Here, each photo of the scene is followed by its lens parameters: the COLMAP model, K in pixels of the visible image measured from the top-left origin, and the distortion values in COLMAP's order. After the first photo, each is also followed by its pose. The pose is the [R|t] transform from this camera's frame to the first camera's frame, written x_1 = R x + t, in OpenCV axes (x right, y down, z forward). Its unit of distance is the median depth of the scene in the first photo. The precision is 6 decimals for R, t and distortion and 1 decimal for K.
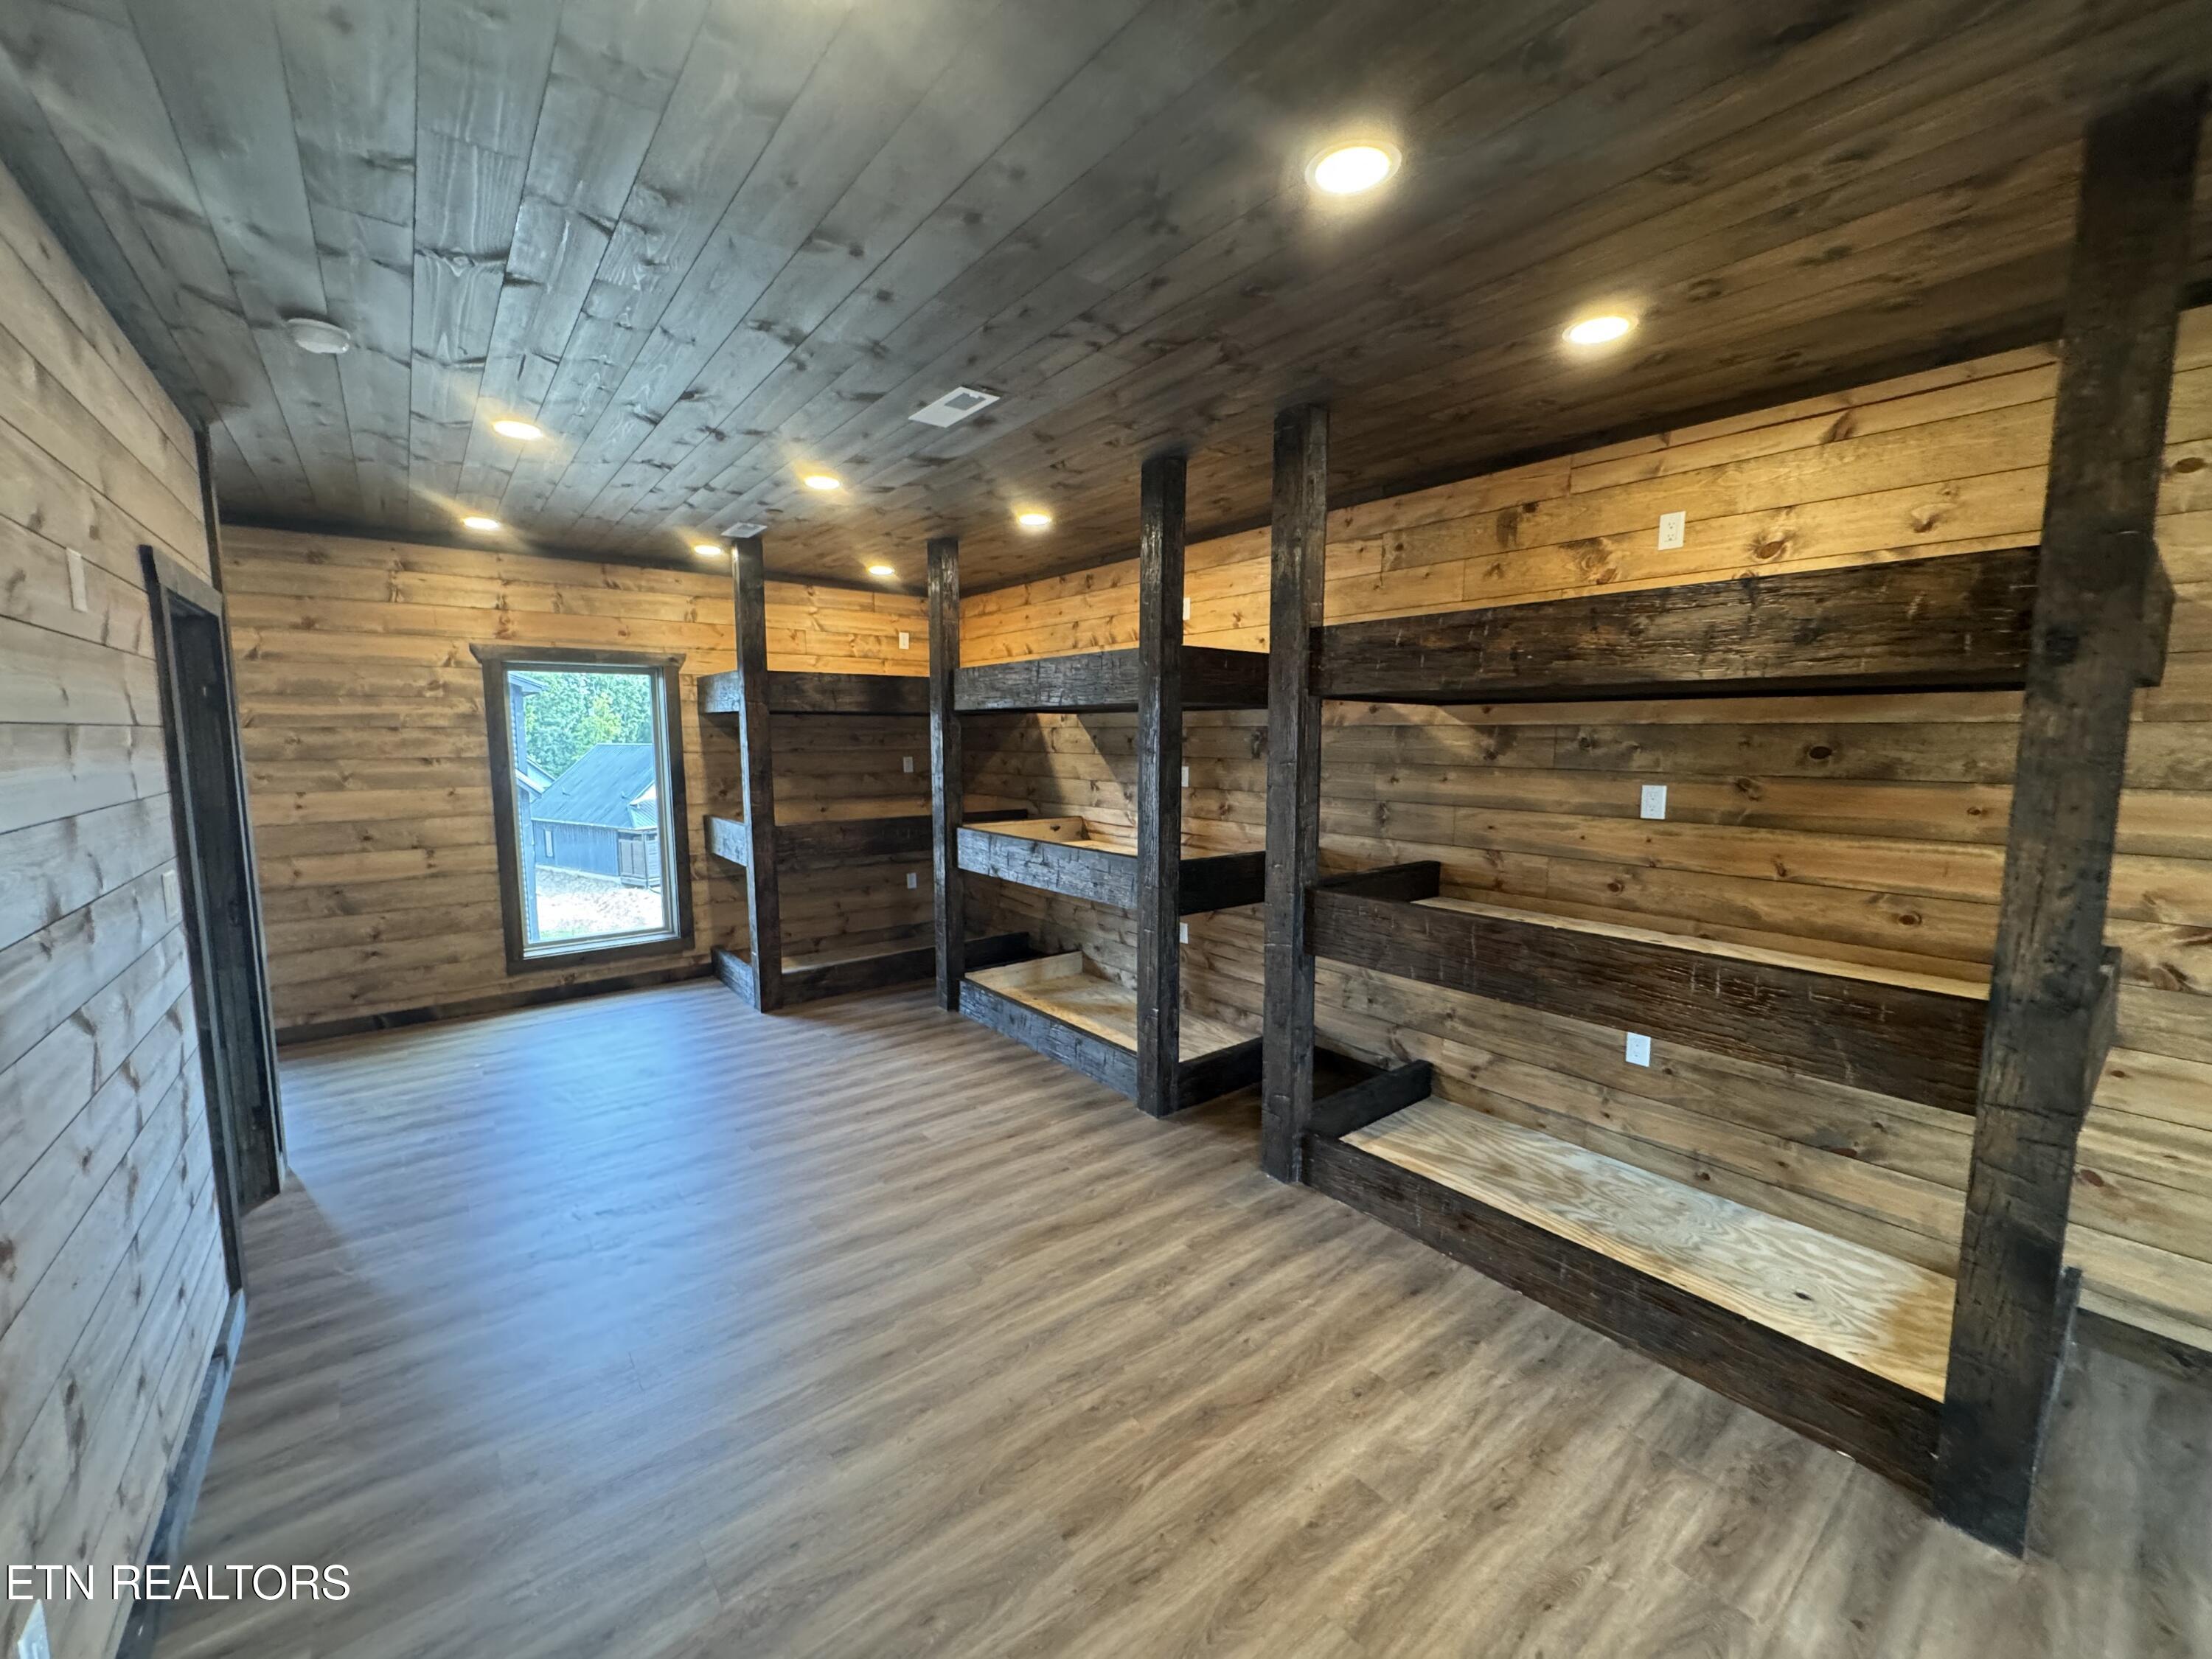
lens RADIAL K [[882.0, 0, 1104.2], [0, 882.0, 830.0], [0, 0, 1]] dist [-0.000129, 0.000158]
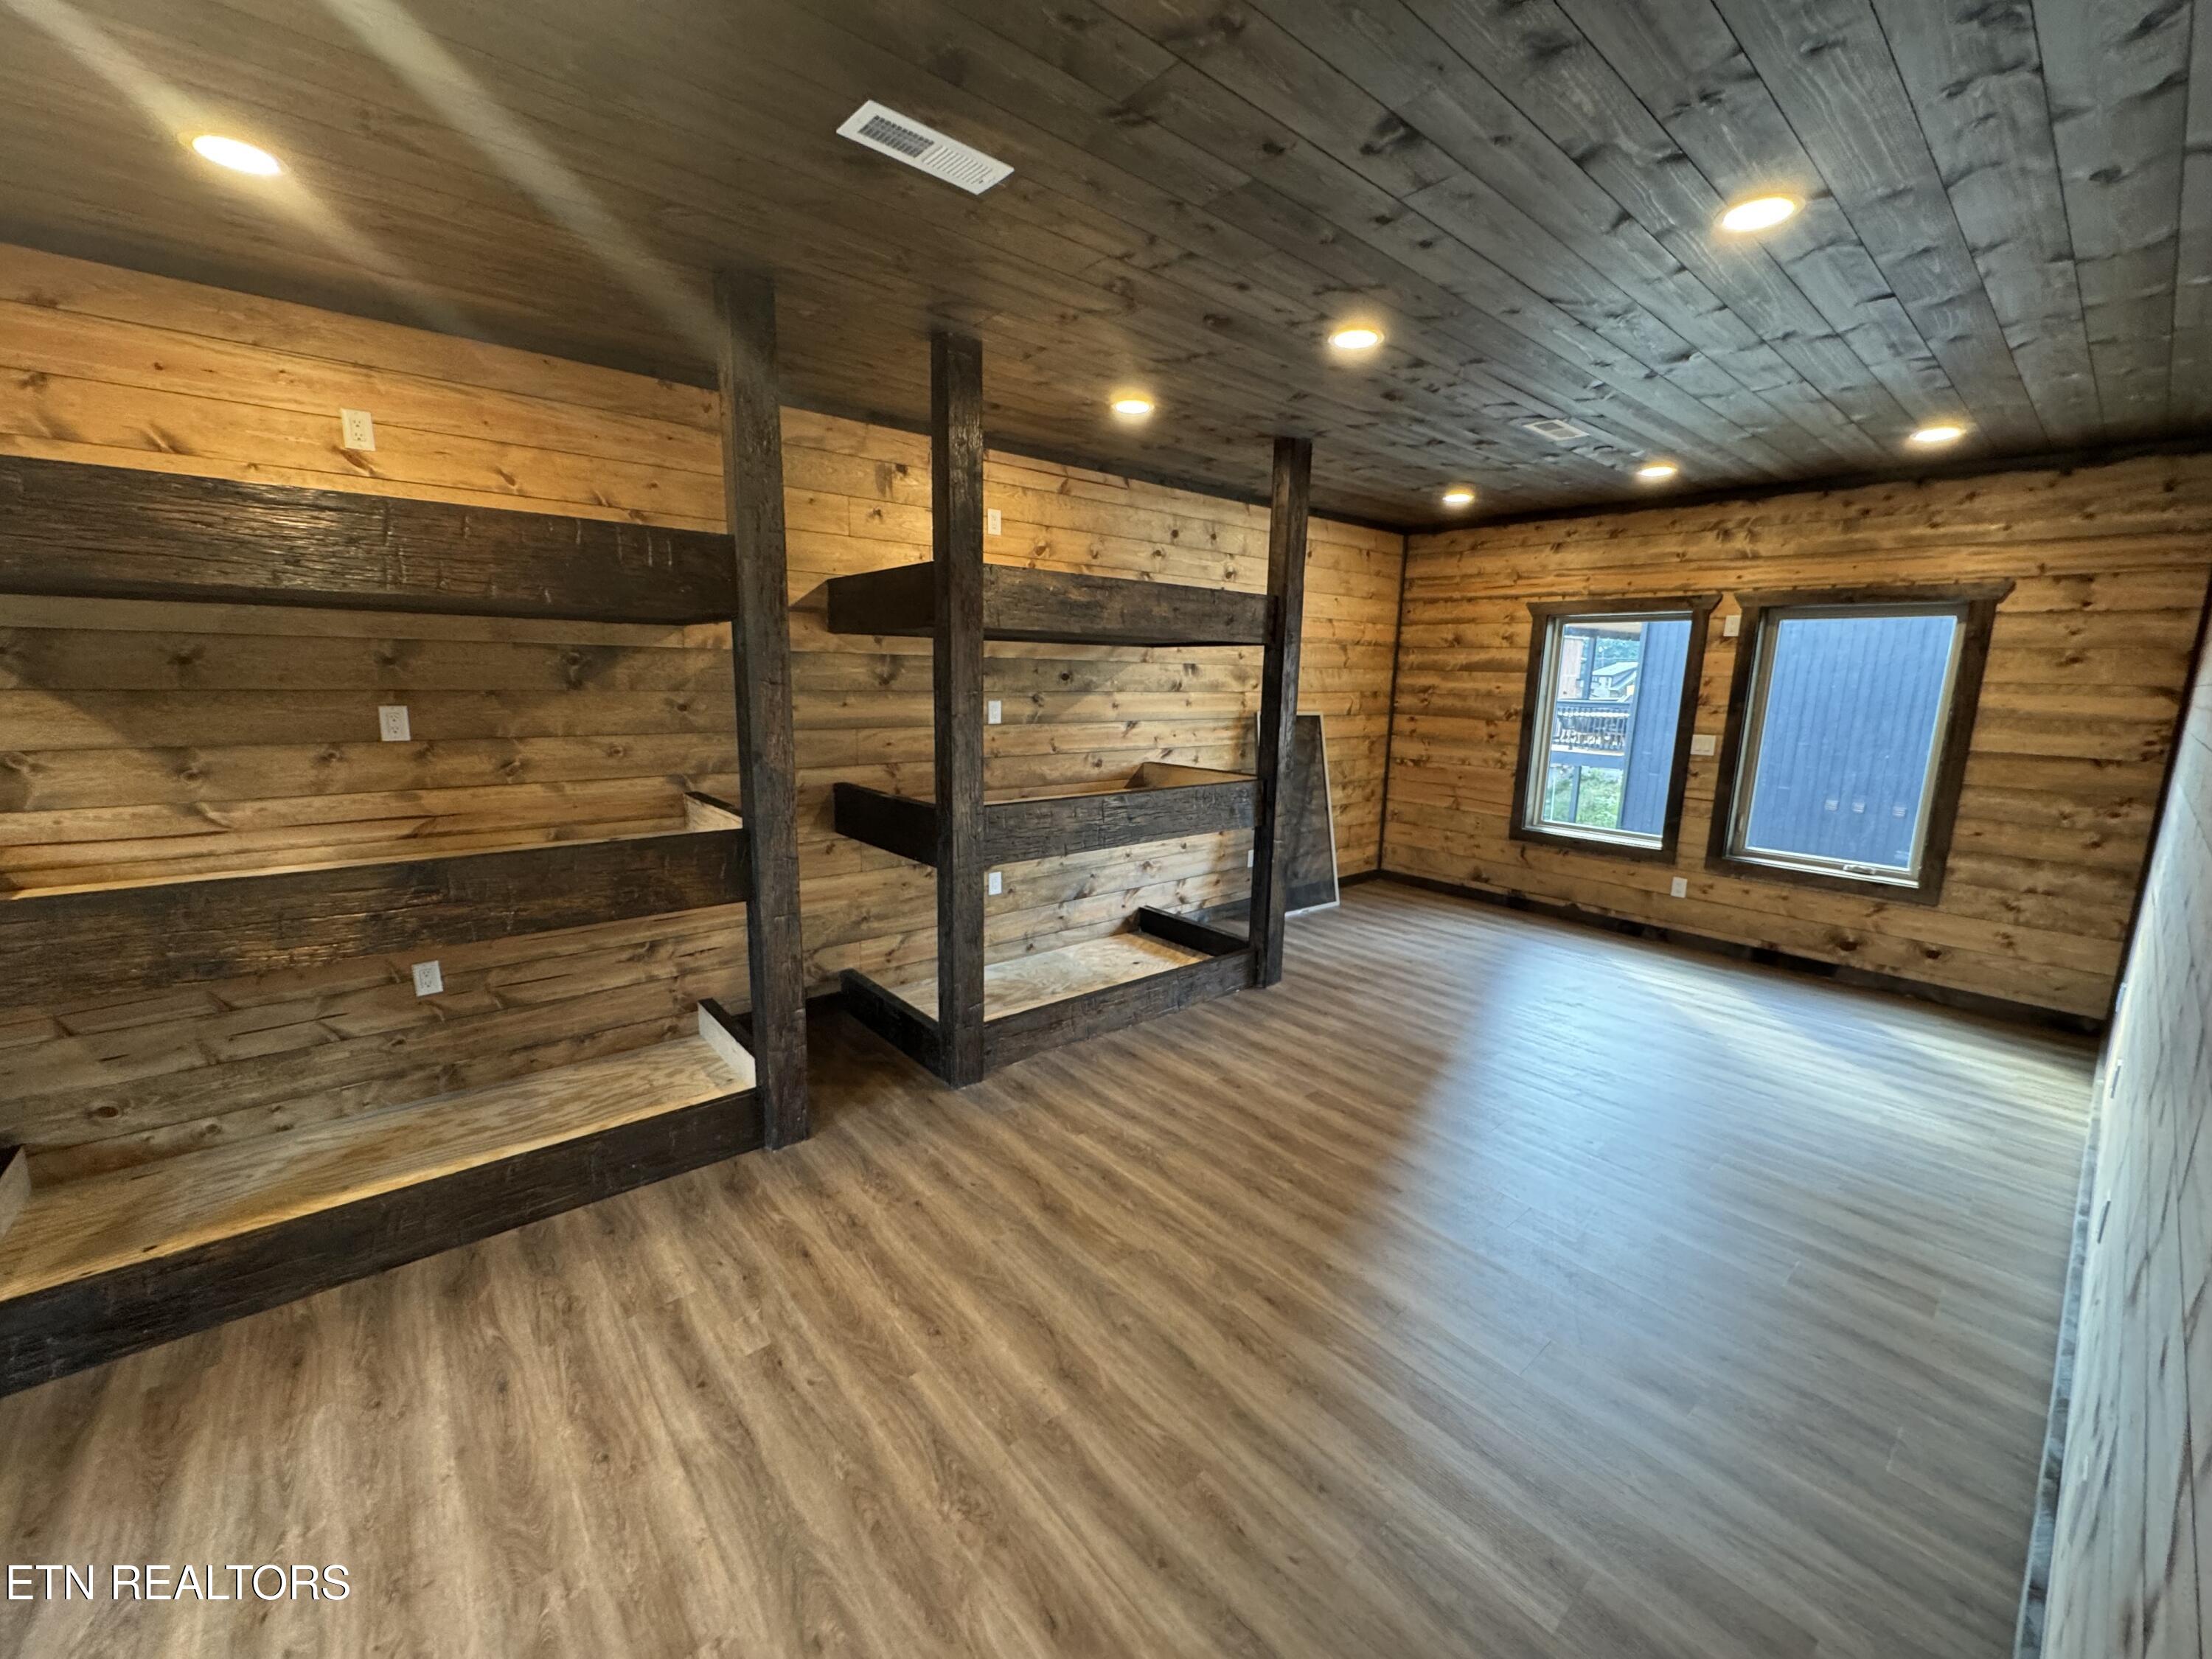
lens RADIAL K [[882.0, 0, 1105.6], [0, 882.0, 829.2], [0, 0, 1]] dist [-0.000129, 0.000158]
pose [[-0.038391, -0.181765, 0.982592, -0.809417], [0.086582, 0.979014, 0.184486, -0.091406], [-0.995505, 0.092158, -0.021848, 0.836359]]
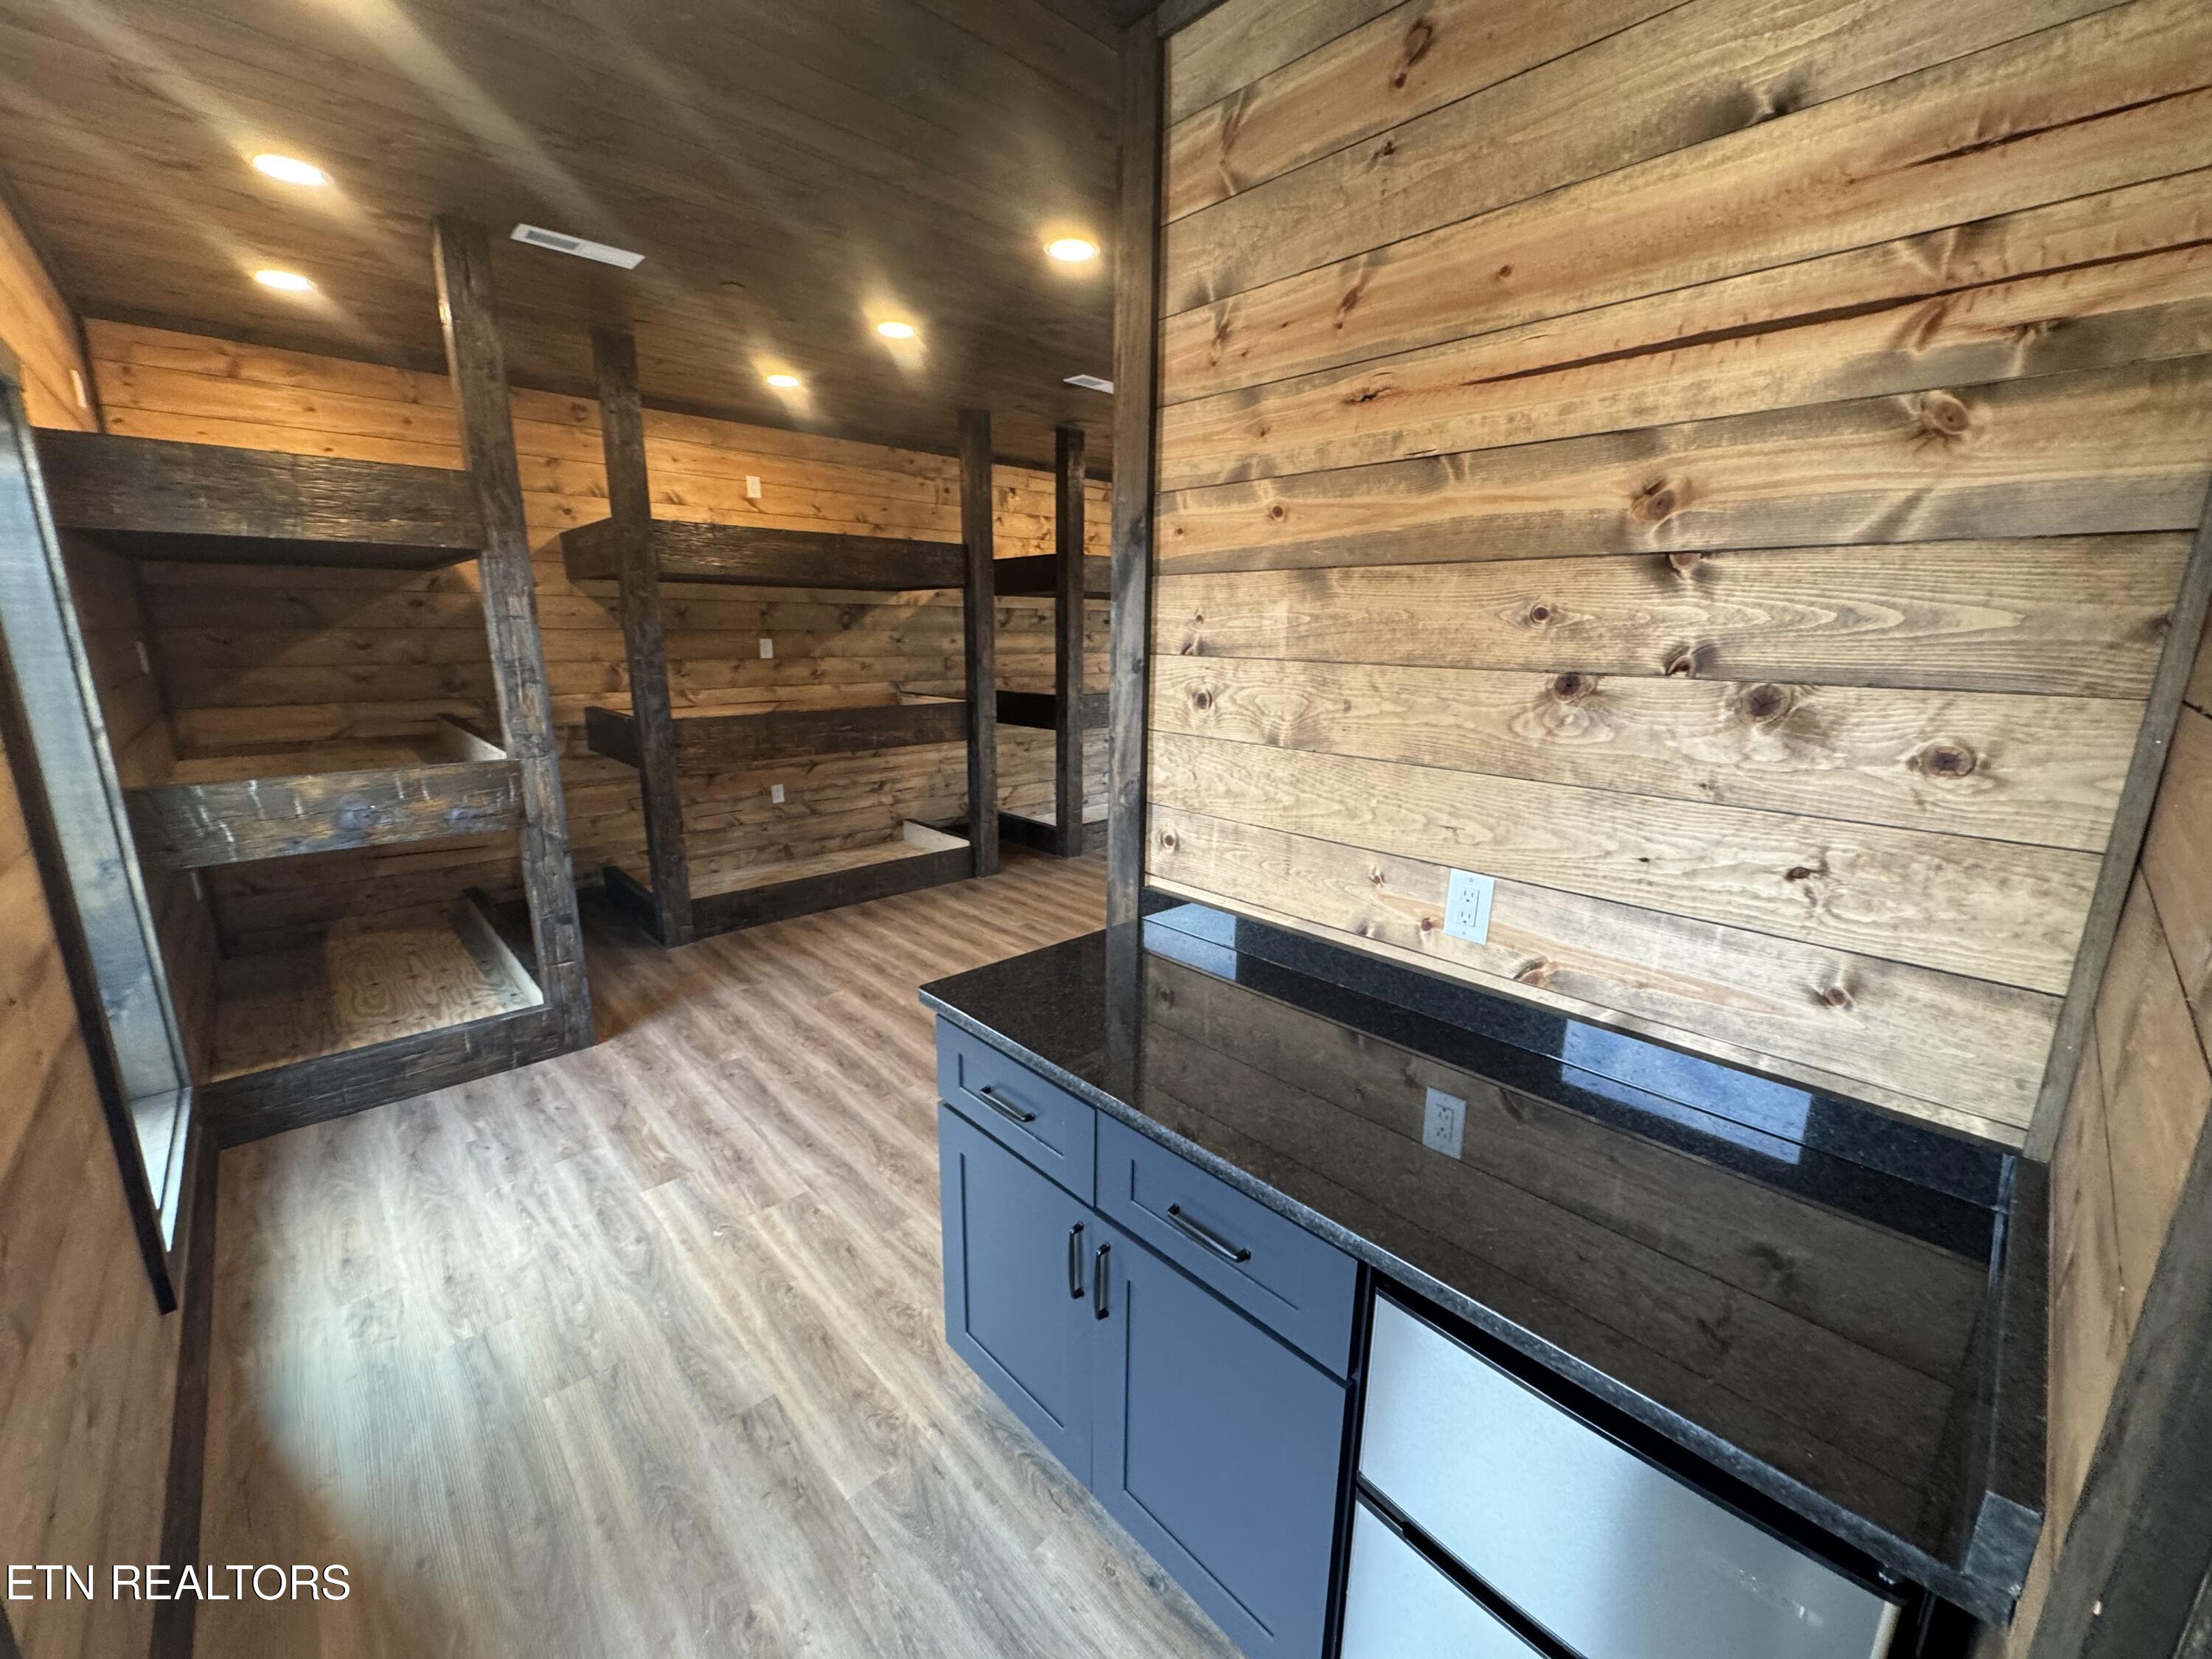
lens RADIAL K [[882.0, 0, 1097.1], [0, 882.0, 830.4], [0, 0, 1]] dist [-0.000129, 0.000158]
pose [[-0.078185, -0.226301, 0.970915, -1.602591], [0.100326, 0.967166, 0.233506, -0.087659], [-0.991878, 0.115664, -0.052914, 1.051159]]
